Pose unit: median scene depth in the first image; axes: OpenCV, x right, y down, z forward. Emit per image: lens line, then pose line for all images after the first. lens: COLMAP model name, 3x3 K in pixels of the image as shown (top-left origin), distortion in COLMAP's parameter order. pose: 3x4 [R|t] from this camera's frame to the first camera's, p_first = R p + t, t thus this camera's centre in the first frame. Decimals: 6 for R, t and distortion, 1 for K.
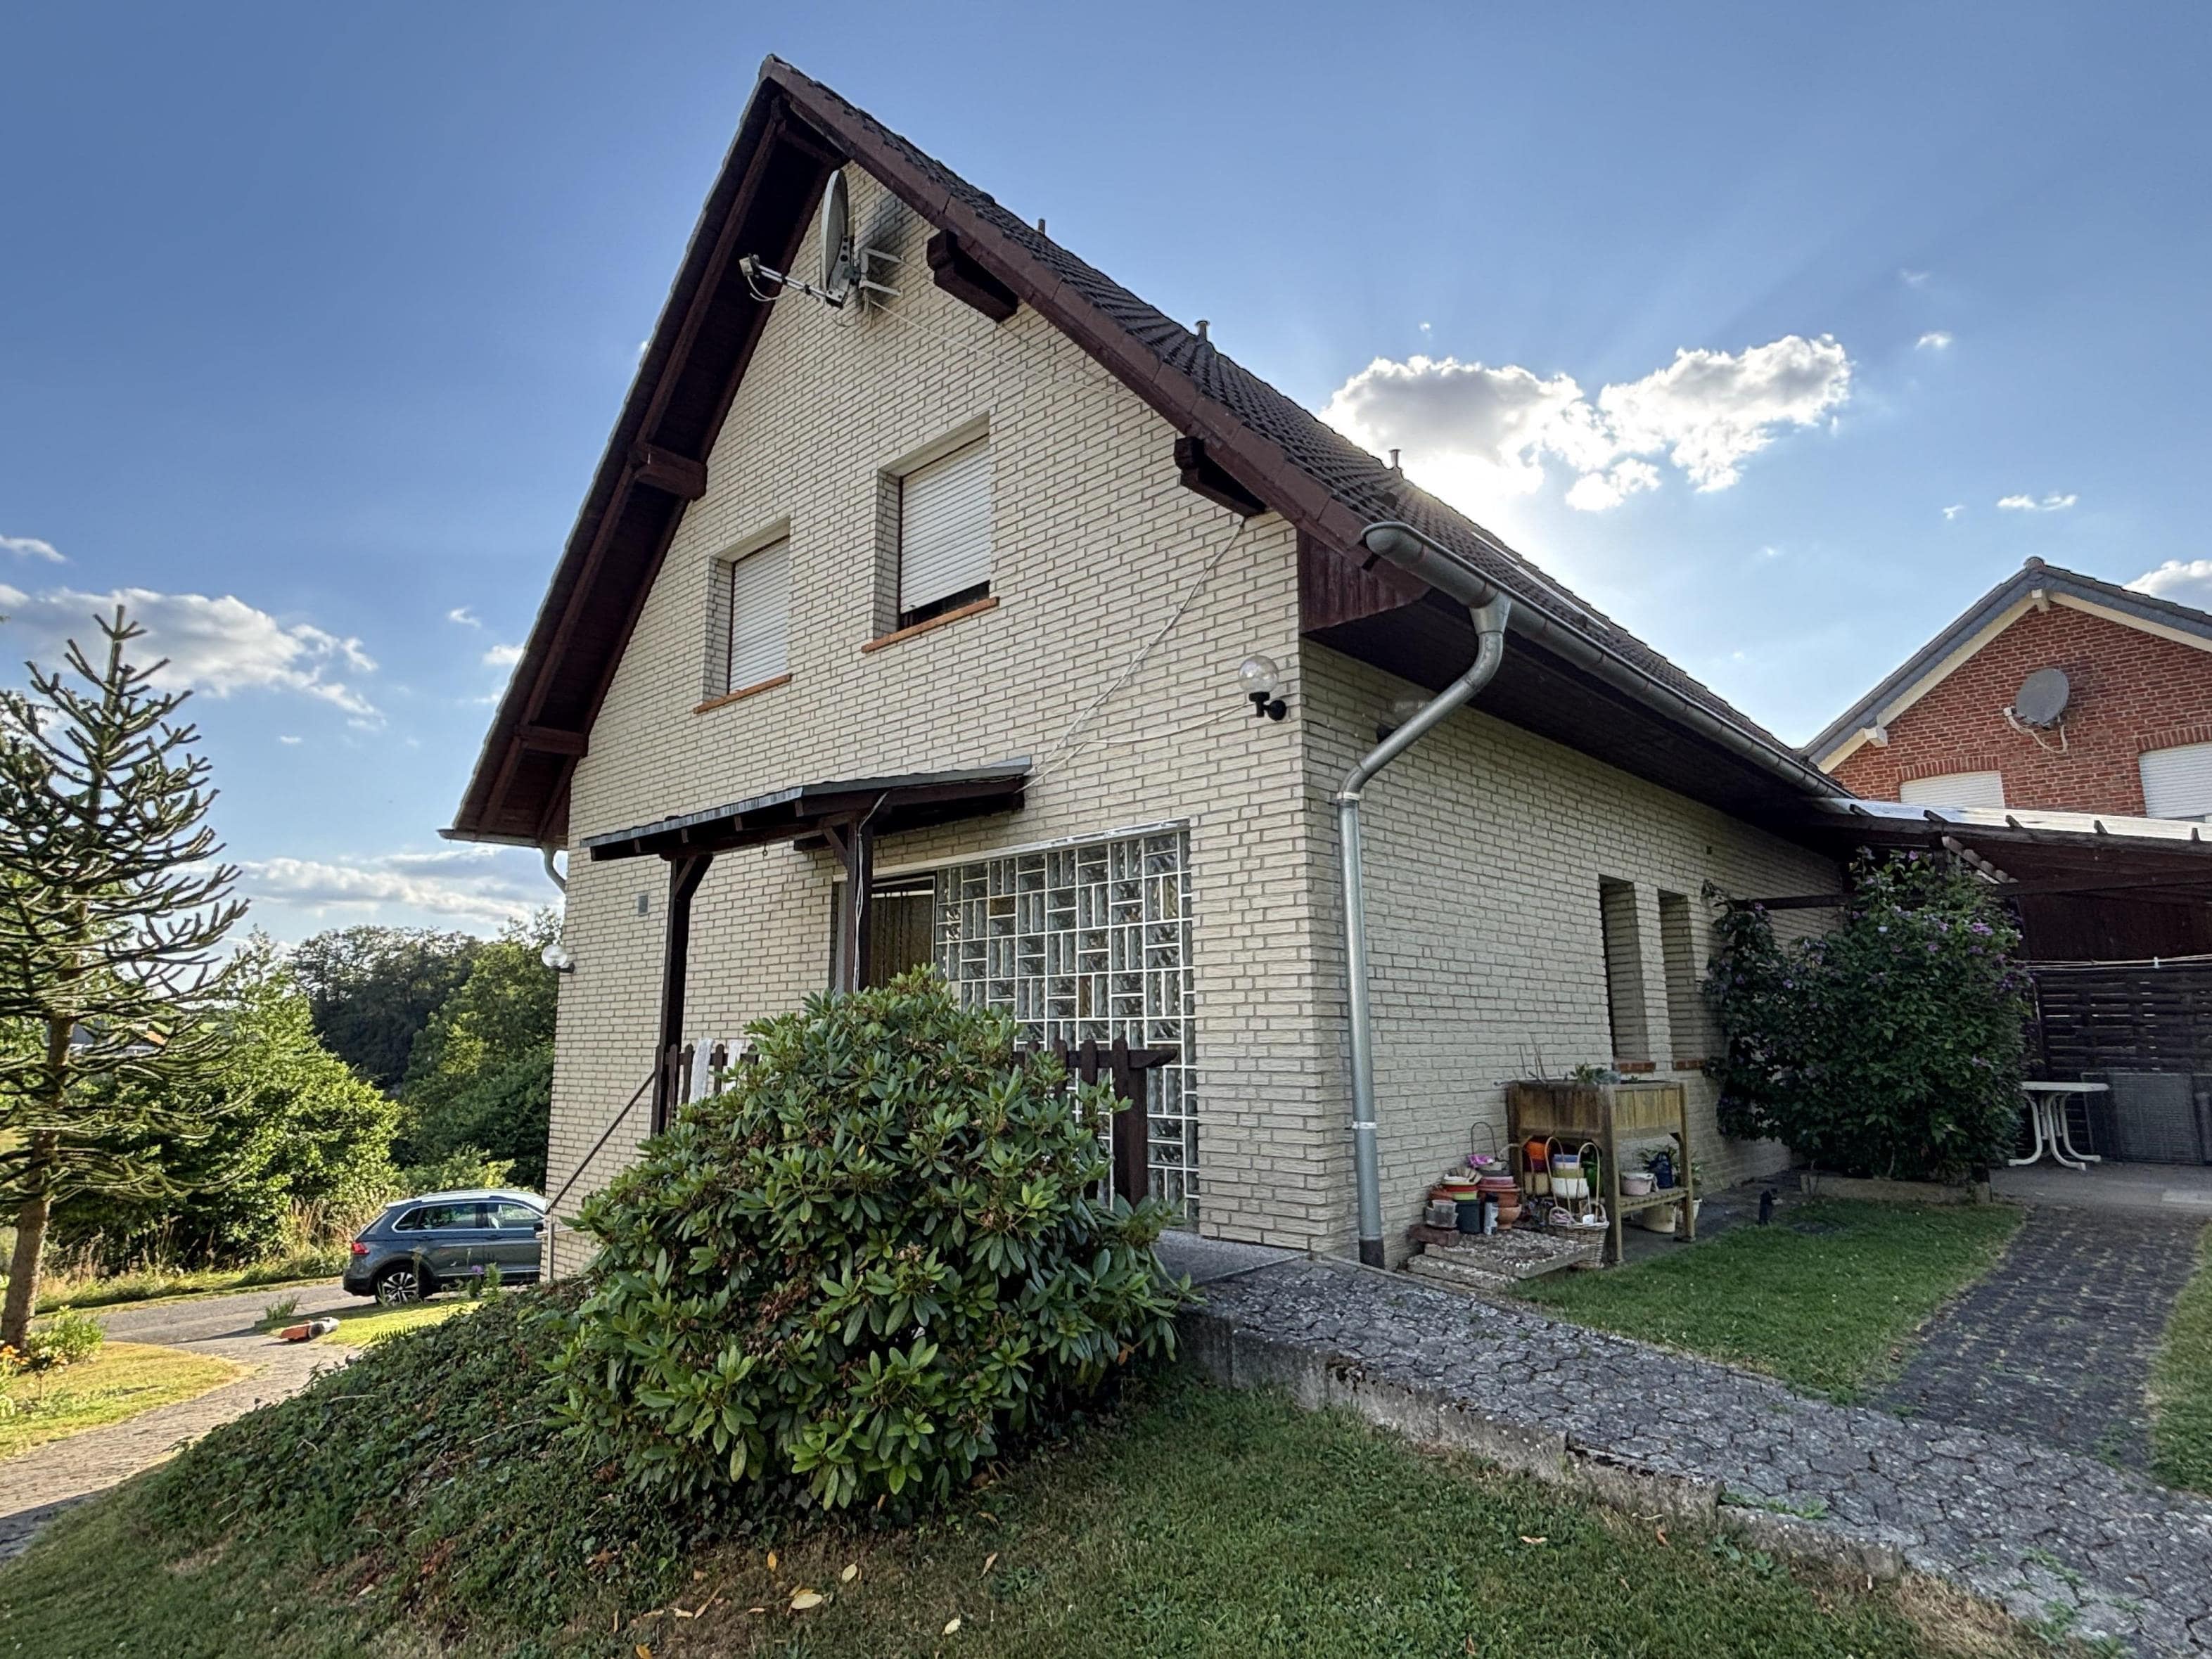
lens RADIAL K [[1220.4, 0, 1106.9], [0, 1220.4, 829.2], [0, 0, 1]] dist [-0.002228, 0.000481]
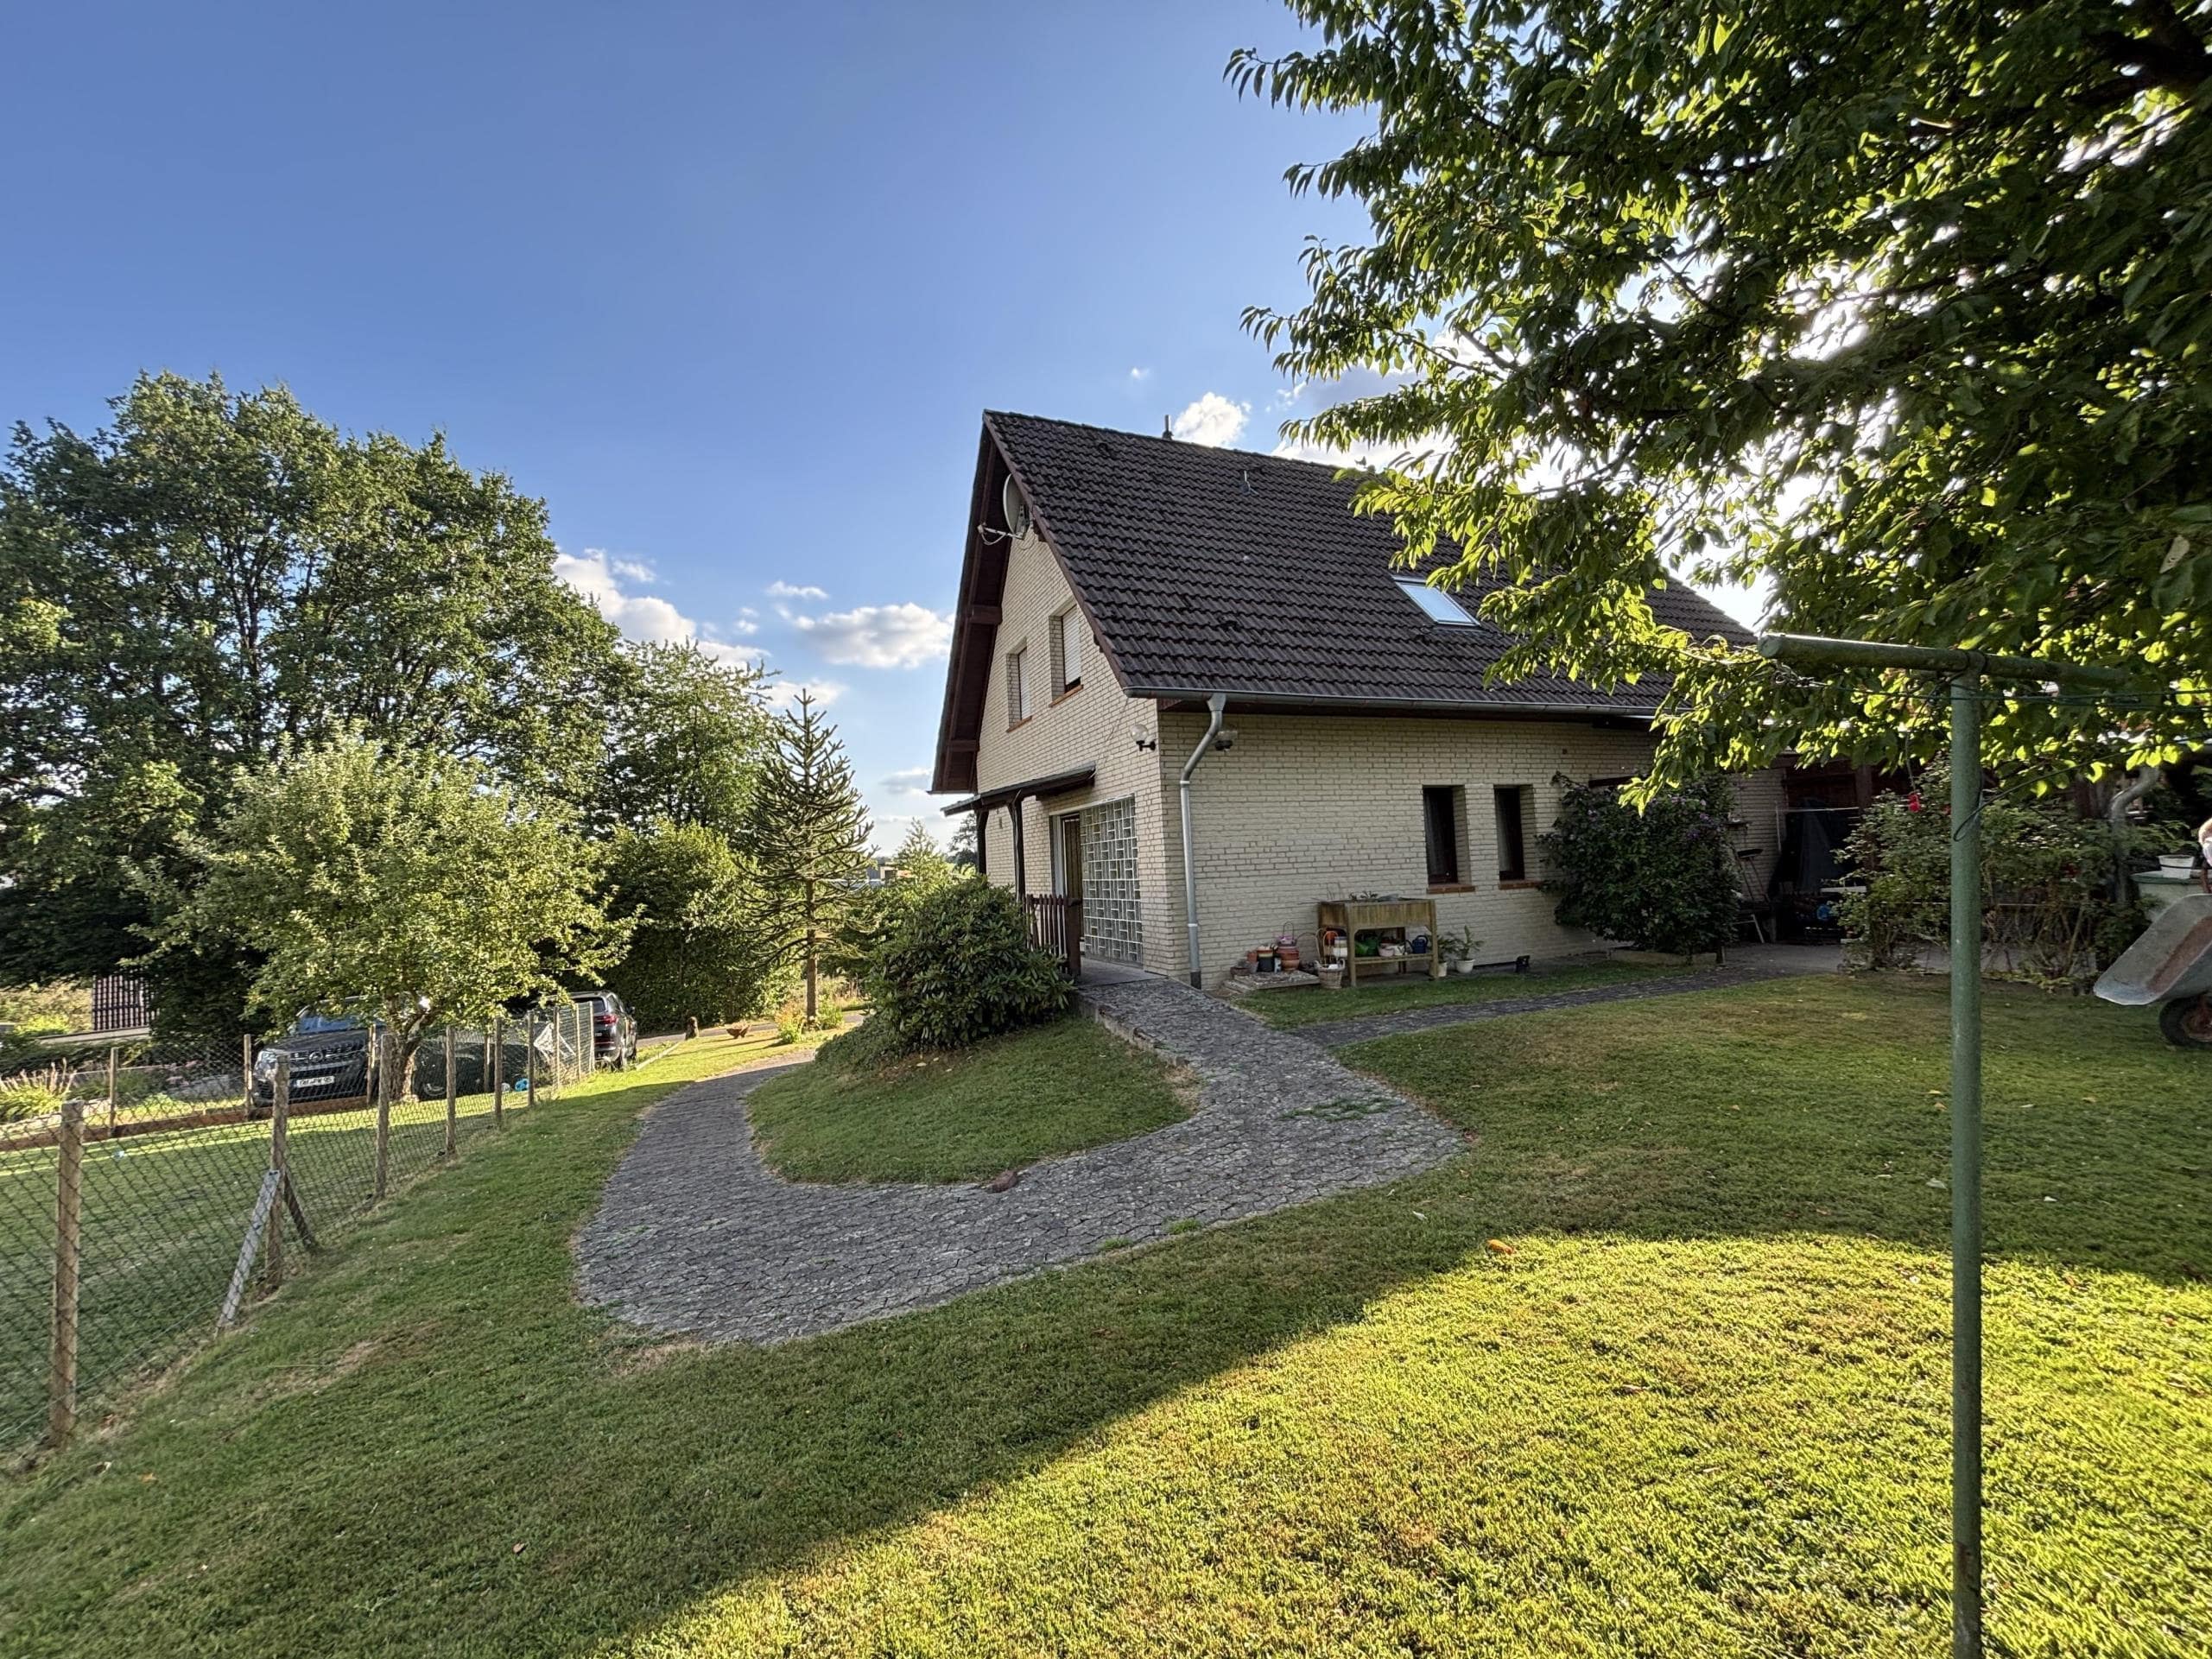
lens RADIAL K [[887.5, 0, 1106.3], [0, 887.5, 830.4], [0, 0, 1]] dist [0.000861, 0.000016]
pose [[0.908191, -0.055730, -0.414828, 0.509954], [0.111965, 0.987325, 0.112485, -0.095634], [0.403302, -0.148604, 0.902920, -0.377098]]
